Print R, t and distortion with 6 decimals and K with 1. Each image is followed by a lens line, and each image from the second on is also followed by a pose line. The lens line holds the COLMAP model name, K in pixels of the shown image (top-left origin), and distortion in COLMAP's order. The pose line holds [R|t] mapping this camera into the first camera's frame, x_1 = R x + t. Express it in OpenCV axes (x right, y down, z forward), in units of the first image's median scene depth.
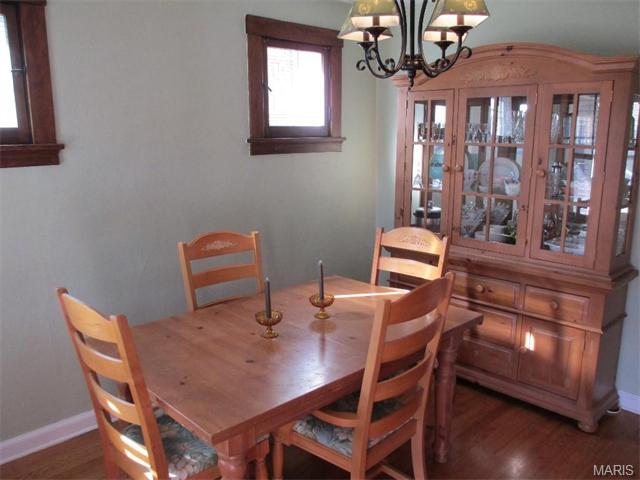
lens RADIAL K [[531.0, 0, 323.5], [0, 531.0, 244.6], [0, 0, 1]] dist [-0.064999, 0.033705]
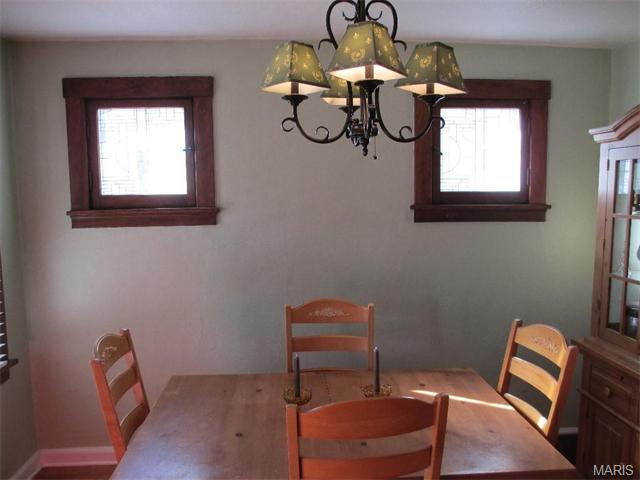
lens RADIAL K [[531.0, 0, 321.0], [0, 531.0, 238.8], [0, 0, 1]] dist [-0.064999, 0.033705]
pose [[0.765146, 0.051027, -0.641832, 0.421829], [-0.132219, 0.988062, -0.079069, -0.055280], [0.630135, 0.145362, 0.762758, 0.229800]]
